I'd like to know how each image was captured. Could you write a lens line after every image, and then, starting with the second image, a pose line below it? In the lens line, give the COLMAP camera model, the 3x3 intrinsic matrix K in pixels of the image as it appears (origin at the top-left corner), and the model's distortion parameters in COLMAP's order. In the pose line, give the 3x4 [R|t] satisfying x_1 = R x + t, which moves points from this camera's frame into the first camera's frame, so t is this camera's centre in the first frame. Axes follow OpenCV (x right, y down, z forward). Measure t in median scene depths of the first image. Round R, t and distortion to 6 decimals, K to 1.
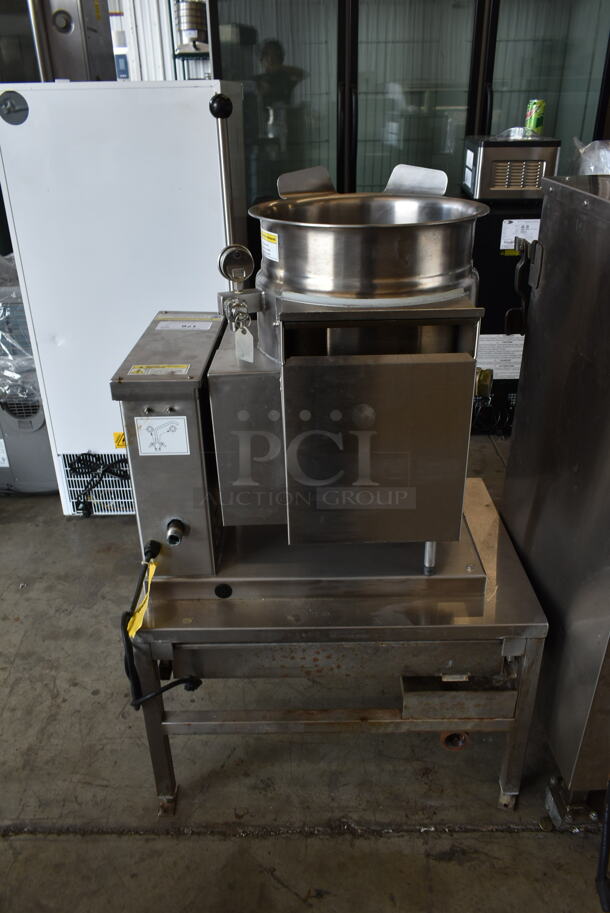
lens RADIAL K [[700.0, 0, 306.8], [0, 700.0, 456.8], [0, 0, 1]] dist [-0.022921, 0.012637]
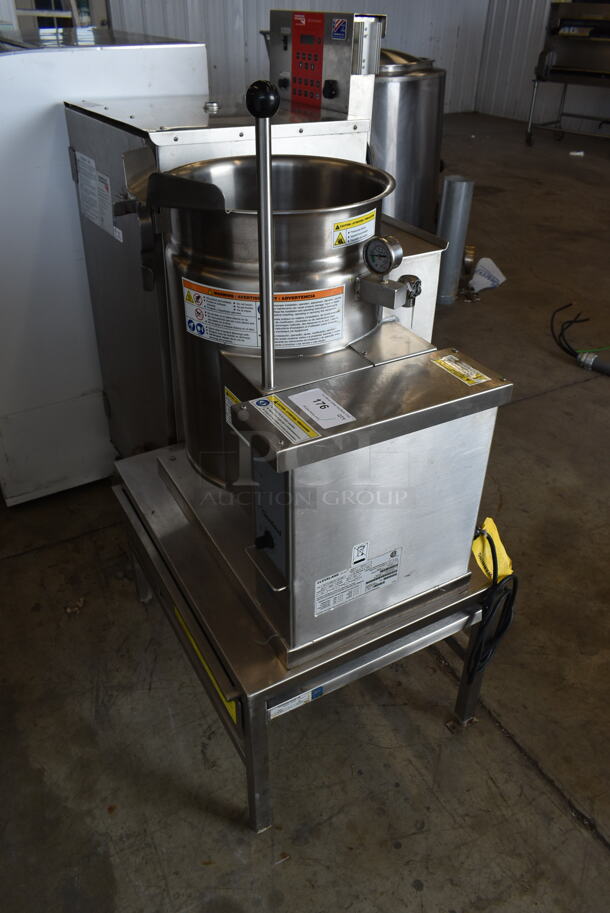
lens RADIAL K [[700.0, 0, 301.1], [0, 700.0, 461.4], [0, 0, 1]] dist [-0.022921, 0.012637]
pose [[-0.491430, -0.486329, 0.722482, -0.678760], [0.391256, 0.617858, 0.682034, -0.621198], [-0.778084, 0.617847, -0.113355, 1.083736]]
